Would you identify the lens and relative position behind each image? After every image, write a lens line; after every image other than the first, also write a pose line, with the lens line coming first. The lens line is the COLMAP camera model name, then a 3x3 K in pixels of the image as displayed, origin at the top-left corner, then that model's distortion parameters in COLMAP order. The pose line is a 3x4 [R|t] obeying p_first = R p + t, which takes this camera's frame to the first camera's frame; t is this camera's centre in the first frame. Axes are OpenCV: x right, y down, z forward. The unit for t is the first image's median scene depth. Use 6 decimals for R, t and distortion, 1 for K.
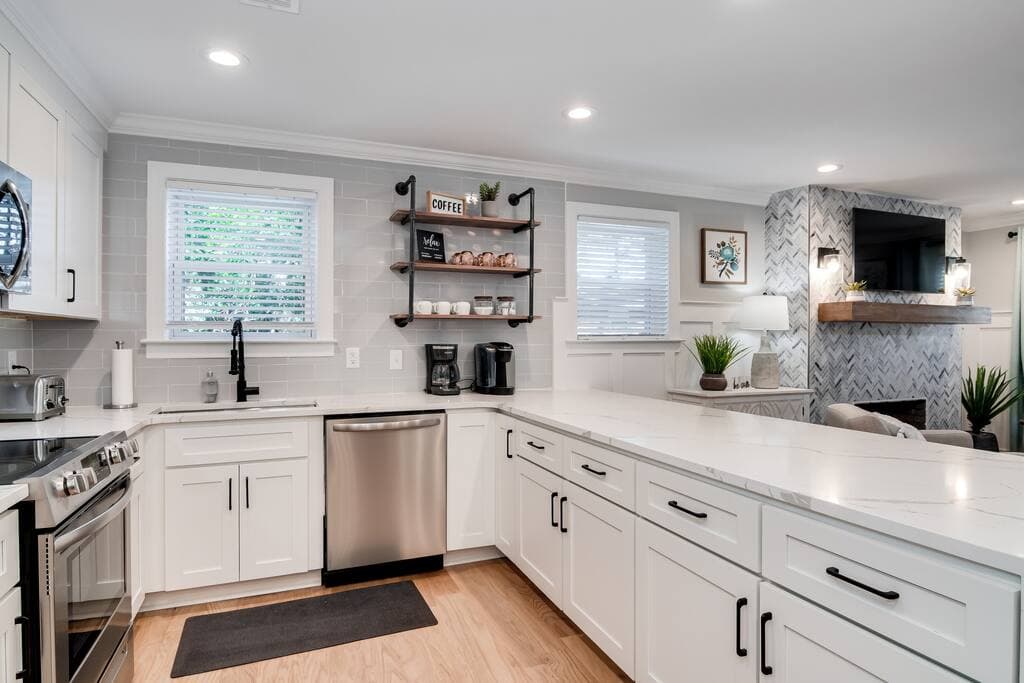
lens RADIAL K [[575.8, 0, 516.8], [0, 575.8, 337.6], [0, 0, 1]] dist [0.006964, 0.002419]
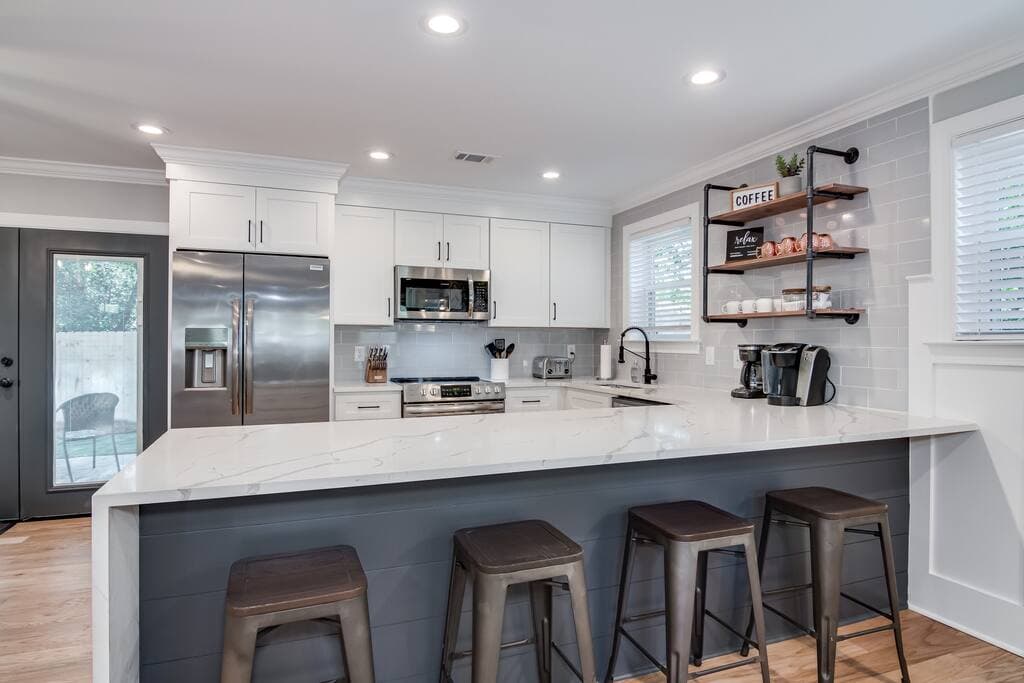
lens RADIAL K [[575.8, 0, 506.8], [0, 575.8, 334.4], [0, 0, 1]] dist [0.006964, 0.002419]
pose [[-0.003541, -0.006669, -0.999971, 0.818448], [0.001106, 0.999977, -0.006673, -0.000022], [0.999993, -0.001129, -0.003534, 0.596448]]
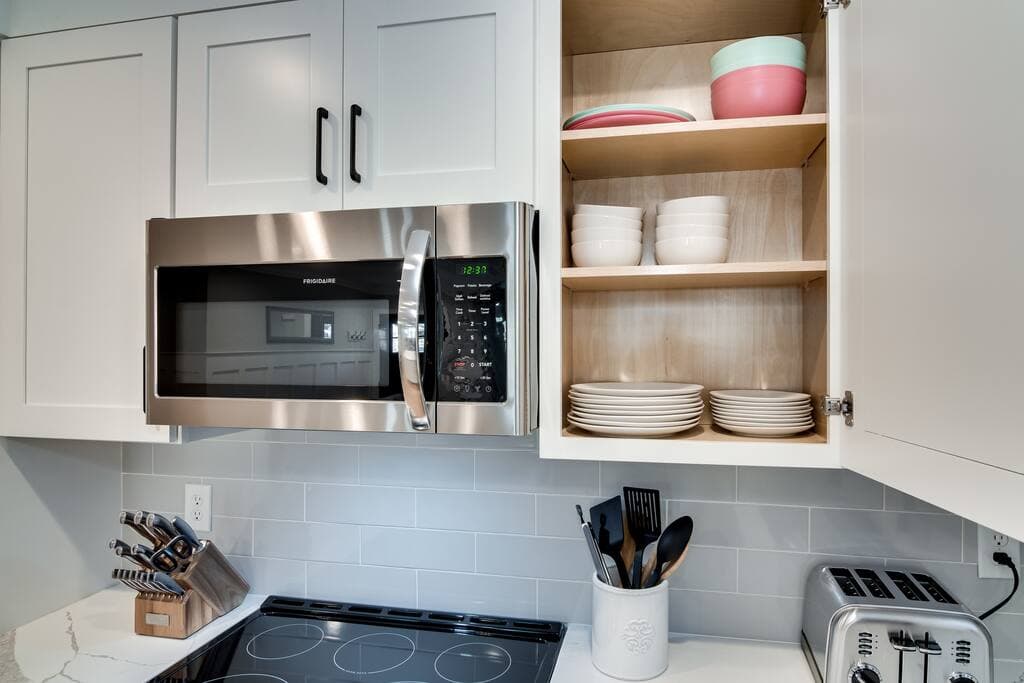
lens RADIAL K [[607.2, 0, 551.5], [0, 607.2, 354.7], [0, 0, 1]] dist [-0.005130, -0.008502]
pose [[-0.529765, 0.012810, -0.848048, -0.224980], [0.006934, 0.999918, 0.010772, -0.082361], [0.848116, -0.000174, -0.529810, 0.720177]]
